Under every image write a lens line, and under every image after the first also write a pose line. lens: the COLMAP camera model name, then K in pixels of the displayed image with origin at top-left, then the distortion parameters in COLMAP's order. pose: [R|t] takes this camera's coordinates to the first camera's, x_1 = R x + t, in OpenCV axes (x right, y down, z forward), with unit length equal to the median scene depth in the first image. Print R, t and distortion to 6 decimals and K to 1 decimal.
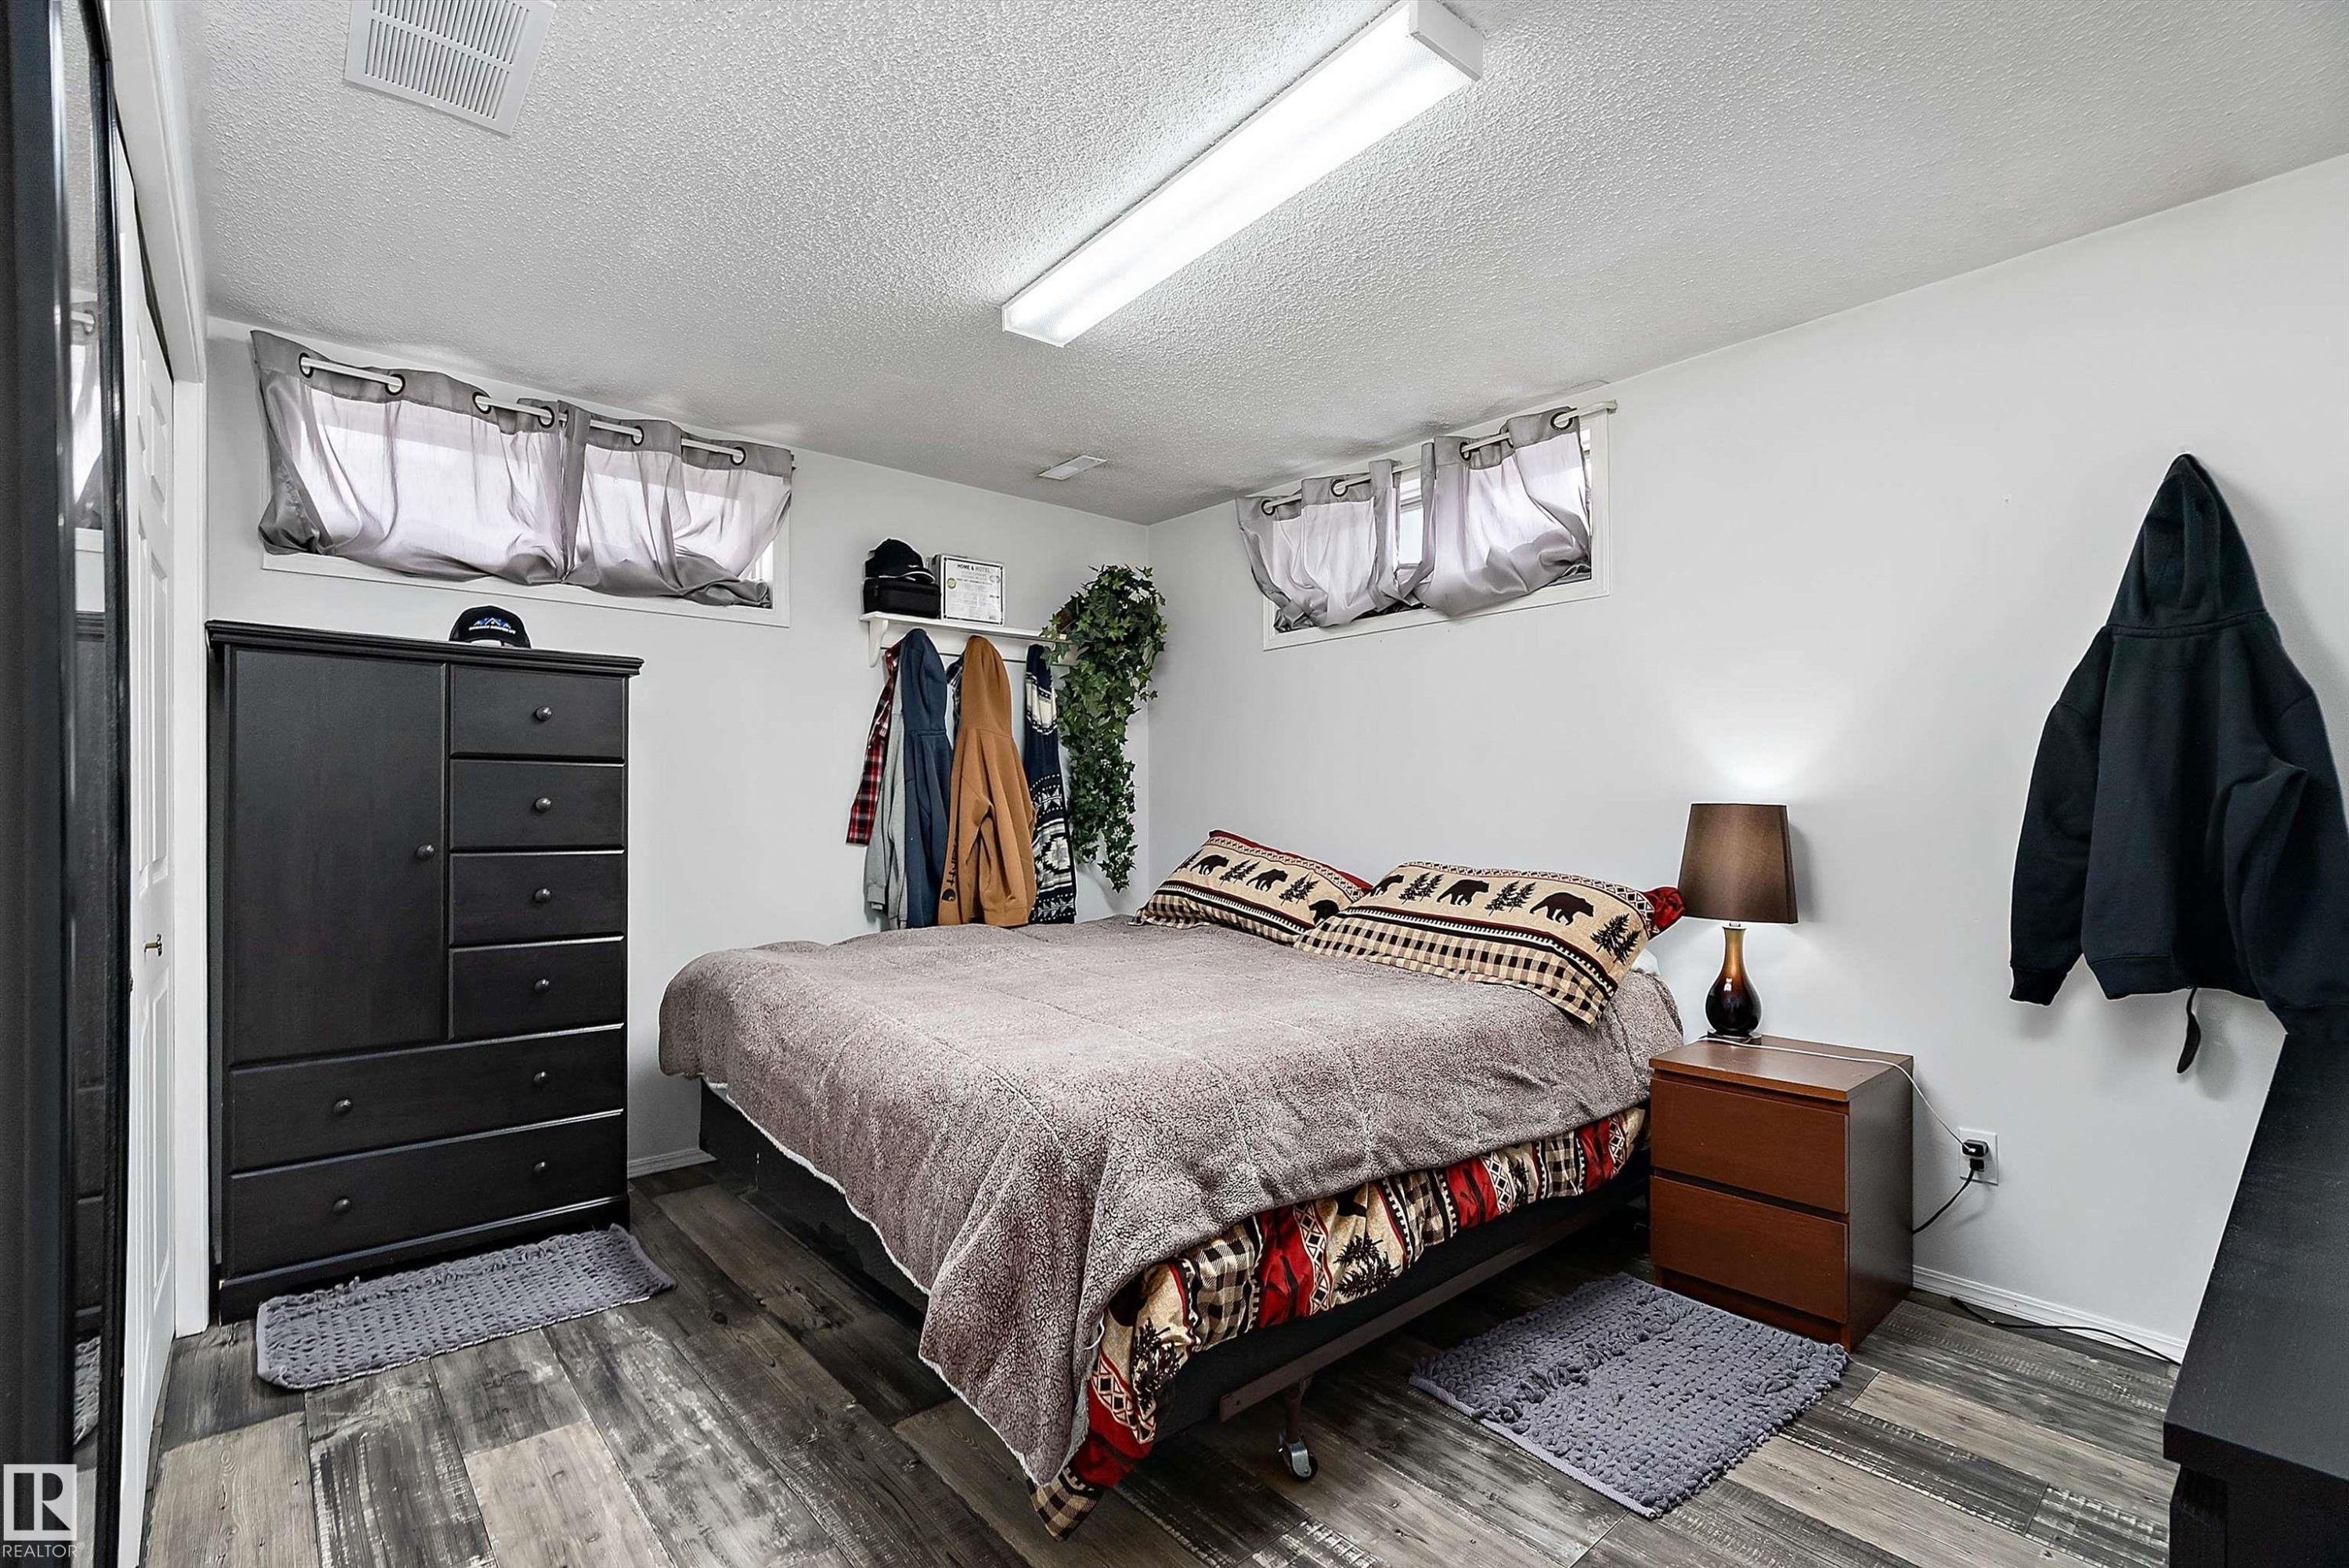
lens RADIAL K [[1045.5, 0, 1156.3], [0, 1045.5, 796.3], [0, 0, 1]] dist [-0.003318, 0.000516]
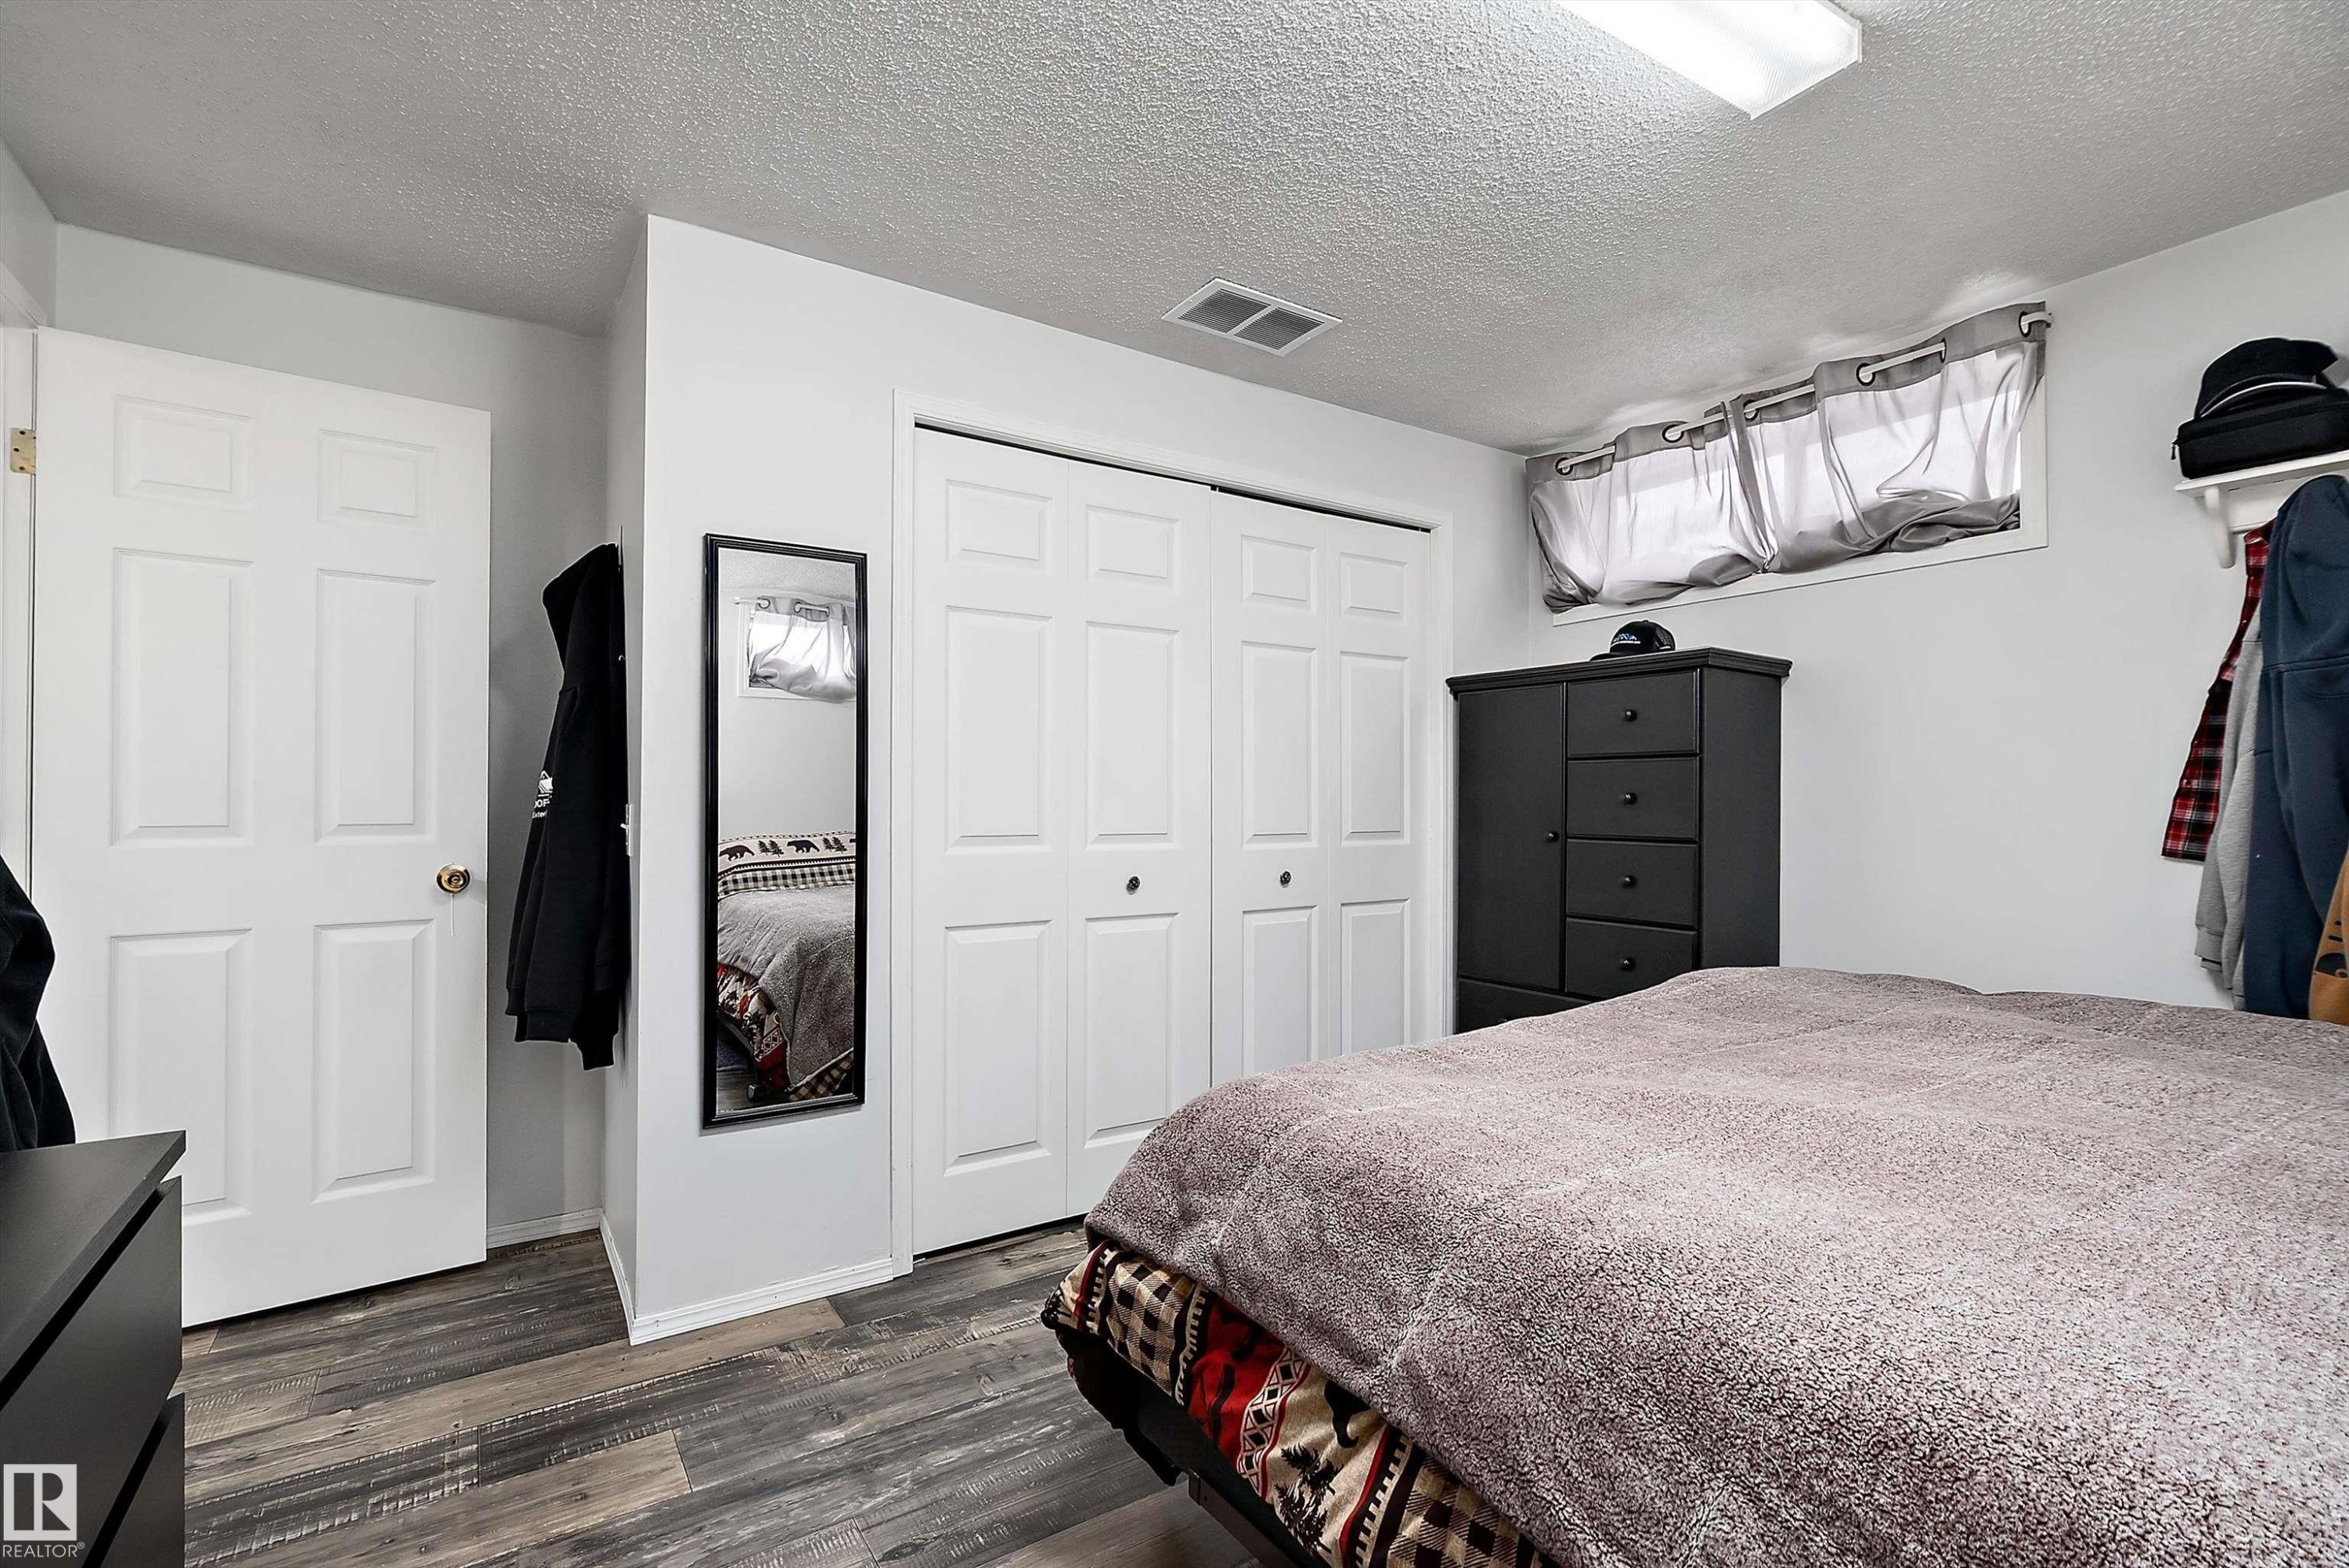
lens RADIAL K [[1045.5, 0, 1156.3], [0, 1045.5, 796.3], [0, 0, 1]] dist [-0.003318, 0.000516]
pose [[-0.129541, -0.006104, -0.991555, 0.481444], [0.007735, 0.999944, -0.007166, 0.008852], [0.991544, -0.008597, -0.129487, 0.557509]]
